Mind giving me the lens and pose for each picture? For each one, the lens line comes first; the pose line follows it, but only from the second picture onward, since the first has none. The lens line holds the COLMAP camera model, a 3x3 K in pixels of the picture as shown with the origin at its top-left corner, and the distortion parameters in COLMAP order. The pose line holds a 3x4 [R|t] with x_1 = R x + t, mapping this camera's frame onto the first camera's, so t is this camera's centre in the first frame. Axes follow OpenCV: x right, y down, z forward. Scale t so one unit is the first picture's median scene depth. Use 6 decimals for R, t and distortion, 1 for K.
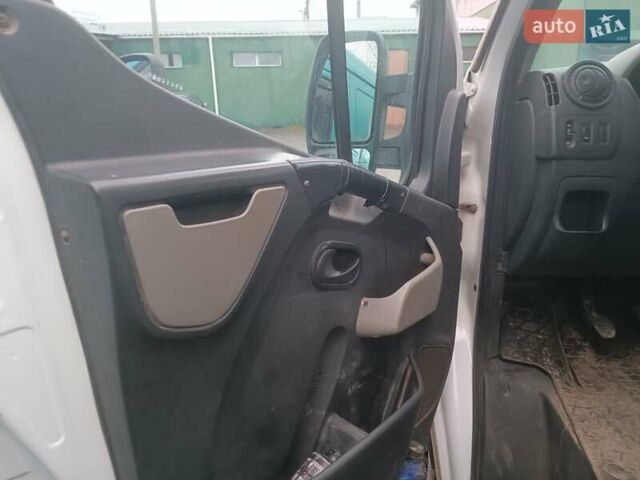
lens RADIAL K [[463.6, 0, 320.0], [0, 463.6, 240.0], [0, 0, 1]] dist [0.049135, -0.053248]
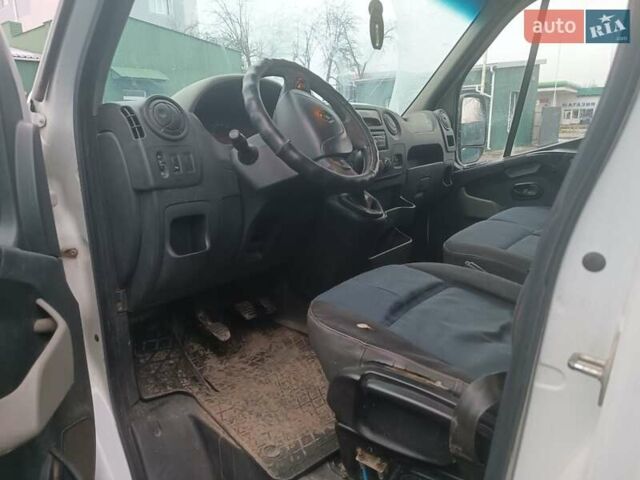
lens RADIAL K [[463.6, 0, 320.0], [0, 463.6, 240.0], [0, 0, 1]] dist [0.049135, -0.053248]
pose [[0.626169, -0.185997, 0.757177, -0.052885], [0.229846, 0.972008, 0.048693, -0.030226], [-0.745039, 0.143544, 0.651392, 0.079943]]
